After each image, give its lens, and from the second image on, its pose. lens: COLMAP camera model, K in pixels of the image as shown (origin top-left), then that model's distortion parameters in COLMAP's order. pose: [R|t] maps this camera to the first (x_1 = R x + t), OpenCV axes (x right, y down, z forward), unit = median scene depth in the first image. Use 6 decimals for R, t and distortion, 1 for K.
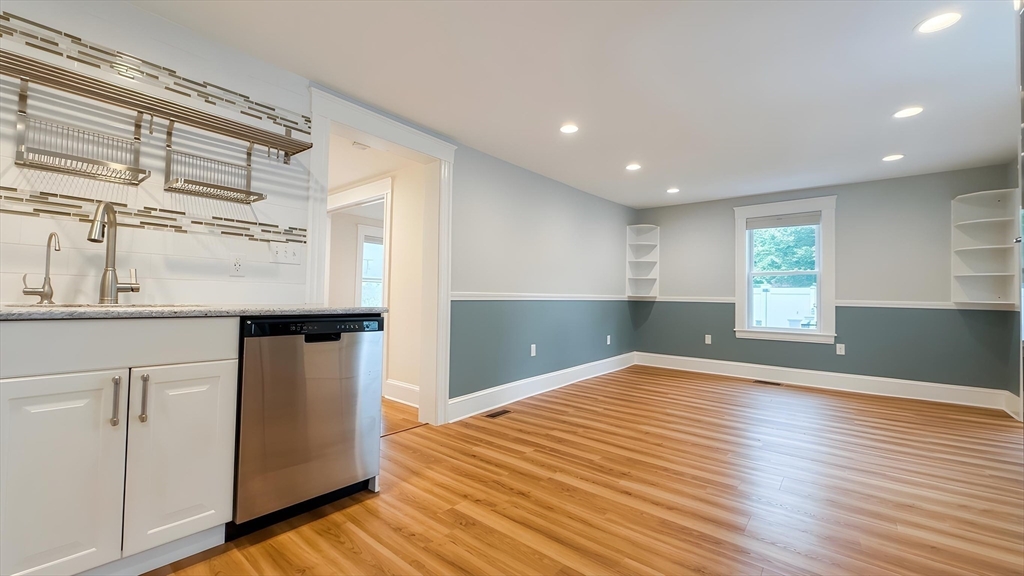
lens RADIAL K [[409.6, 0, 508.1], [0, 409.6, 275.2], [0, 0, 1]] dist [0.004602, 0.000472]
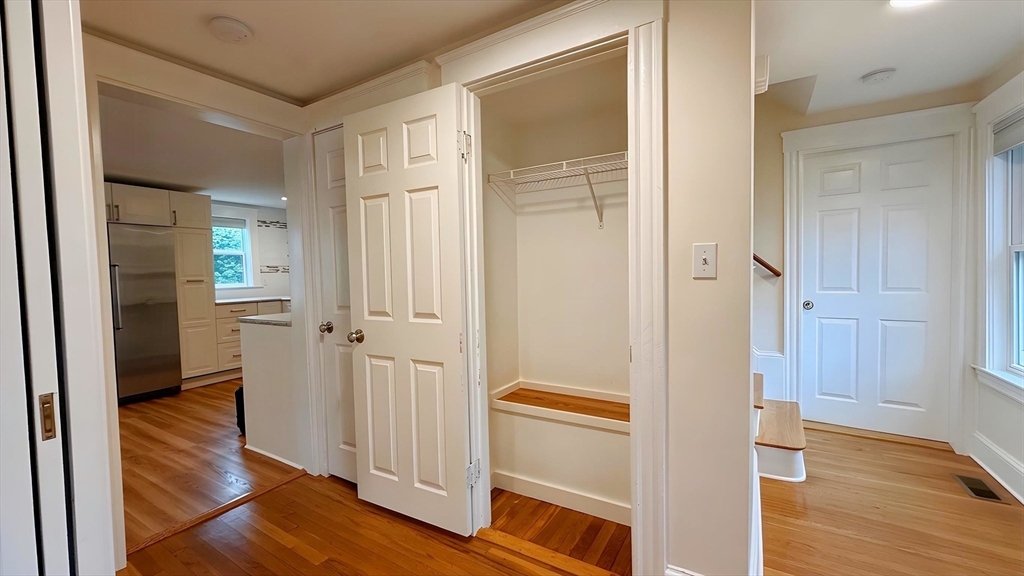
lens RADIAL K [[409.6, 0, 507.0], [0, 409.6, 289.5], [0, 0, 1]] dist [0.004602, 0.000472]
pose [[-0.989024, 0.010236, -0.147399, -0.679814], [0.013171, 0.999734, -0.018950, 0.012142], [0.147166, -0.020683, -0.988896, 1.723801]]
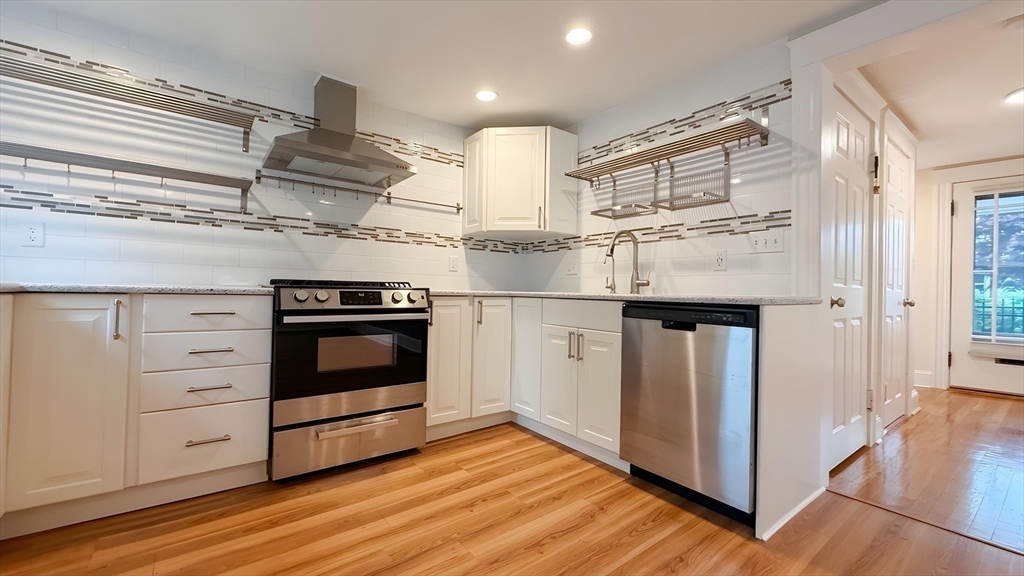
lens RADIAL K [[409.6, 0, 510.4], [0, 409.6, 285.8], [0, 0, 1]] dist [0.004602, 0.000472]
pose [[-0.214200, -0.030129, -0.976325, 0.376145], [0.037744, 0.998522, -0.039094, 0.046937], [0.976060, -0.045224, -0.212746, 0.484619]]
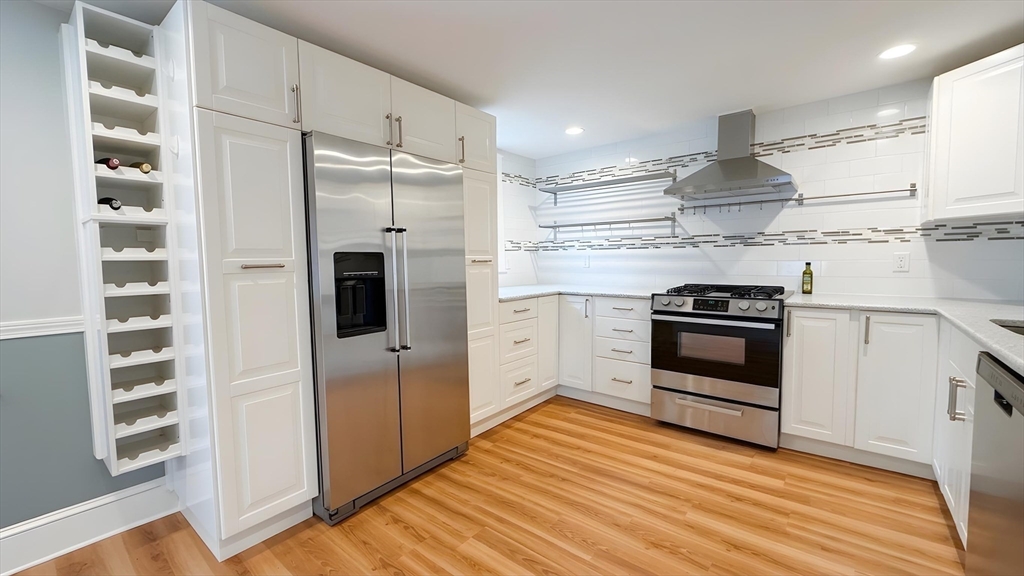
lens RADIAL K [[409.6, 0, 517.4], [0, 409.6, 287.3], [0, 0, 1]] dist [0.004602, 0.000472]
pose [[-0.999187, -0.000614, -0.040306, 0.189363], [-0.001051, 0.999941, 0.010820, -0.016889], [0.040297, 0.010853, -0.999129, 0.947475]]
